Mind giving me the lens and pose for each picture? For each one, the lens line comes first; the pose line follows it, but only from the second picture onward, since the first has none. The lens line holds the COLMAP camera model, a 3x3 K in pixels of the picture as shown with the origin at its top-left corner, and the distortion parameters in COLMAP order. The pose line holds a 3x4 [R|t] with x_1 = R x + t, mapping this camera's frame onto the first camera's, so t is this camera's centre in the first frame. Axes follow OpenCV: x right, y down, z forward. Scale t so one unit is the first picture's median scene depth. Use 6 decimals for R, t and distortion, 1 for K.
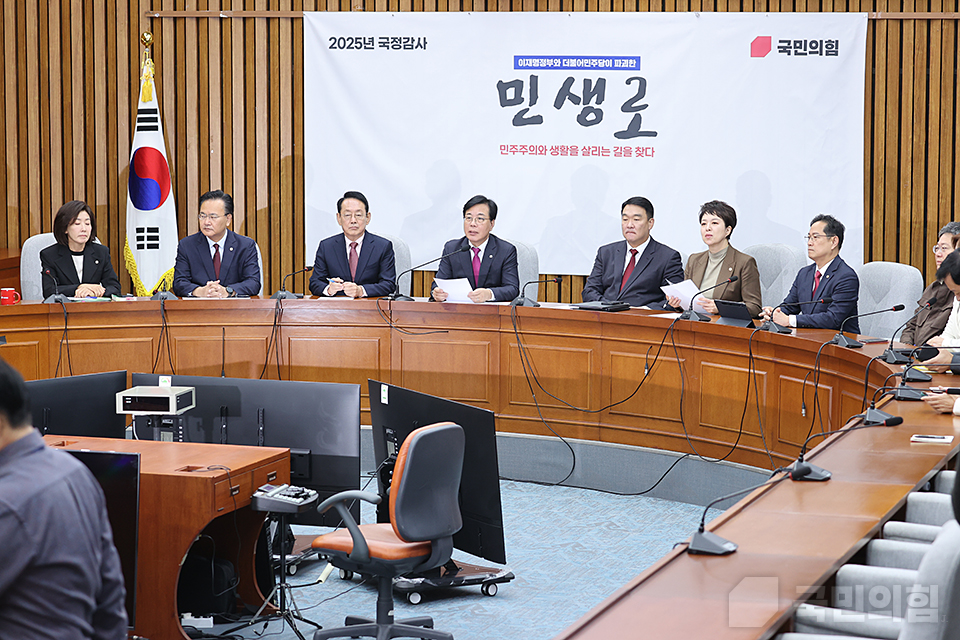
lens RADIAL K [[2737.2, 0, 526.6], [0, 2737.2, 285.0], [0, 0, 1]] dist [0.100250, 0.000000]
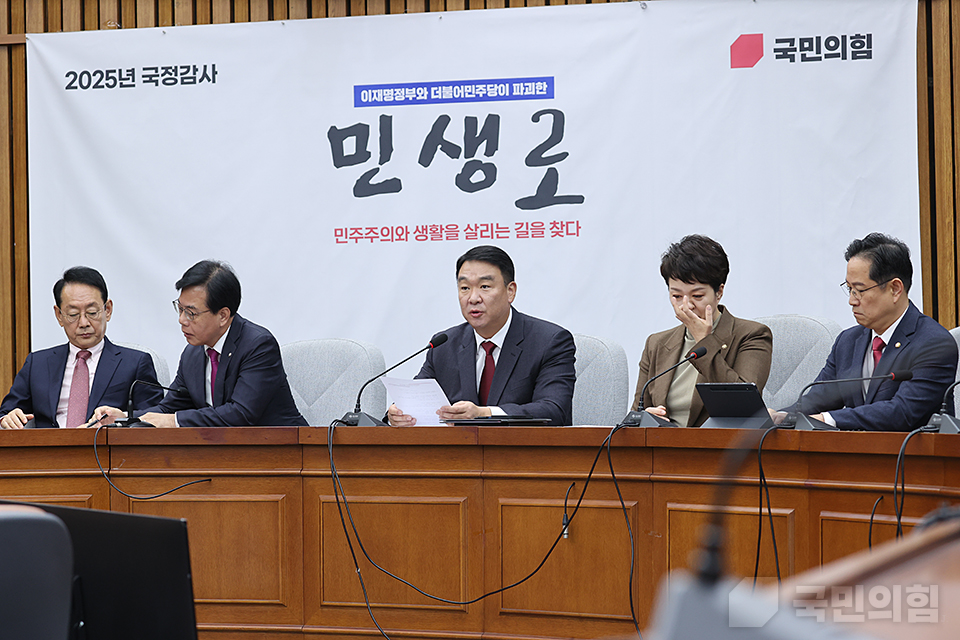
lens RADIAL K [[2851.6, 0, 481.5], [0, 2851.6, 271.5], [0, 0, 1]] dist [0.002858, 0.000000]
pose [[0.999785, -0.020230, 0.004495, 0.020989], [0.020635, 0.991816, -0.126000, 0.041957], [-0.001910, 0.126066, 0.992020, 0.357278]]
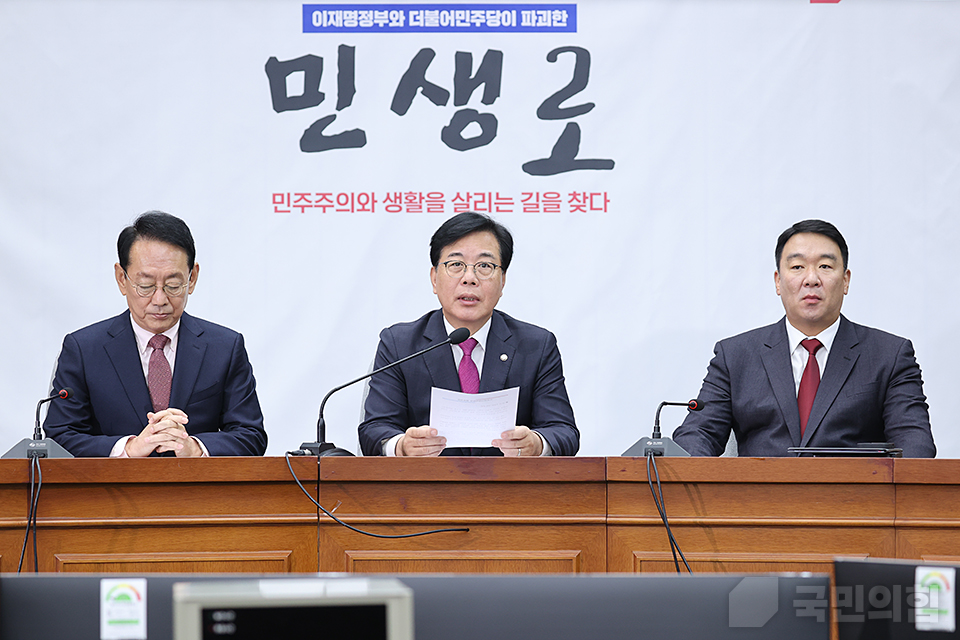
lens RADIAL K [[3199.6, 0, 487.9], [0, 3199.6, 323.8], [0, 0, 1]] dist [0.027617, 0.000000]
pose [[0.954204, -0.001299, 0.299153, -0.140535], [0.034608, 0.993756, -0.106074, 0.031267], [-0.297147, 0.111569, 0.948291, 0.473658]]
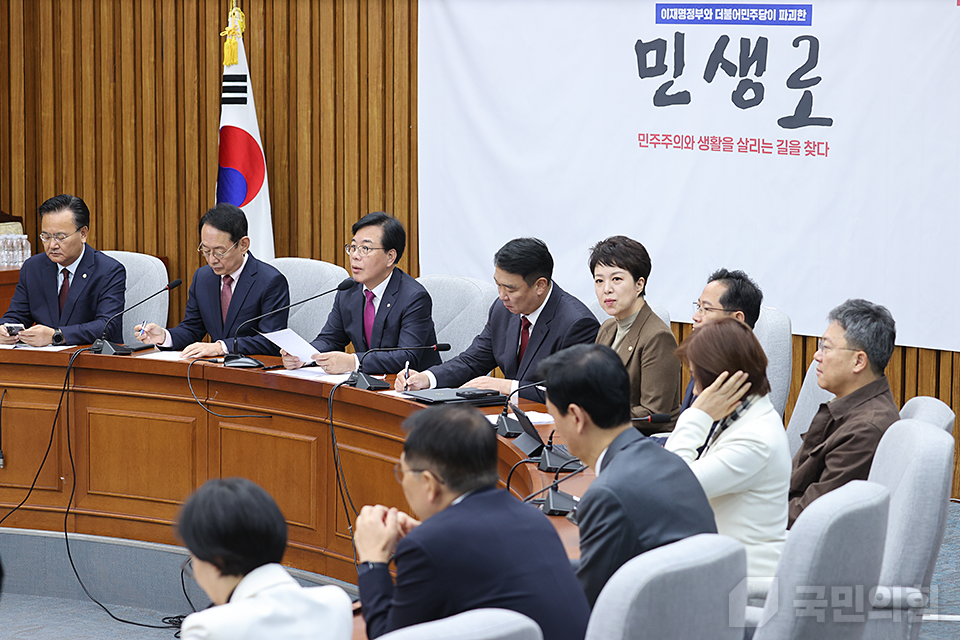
lens RADIAL K [[2737.2, 0, 478.6], [0, 2737.2, 318.4], [0, 0, 1]] dist [0.100250, 0.000000]
pose [[0.901684, 0.050909, -0.429389, 0.256014], [-0.039661, 0.998596, 0.035110, -0.027419], [0.430574, -0.014628, 0.902437, 0.360687]]
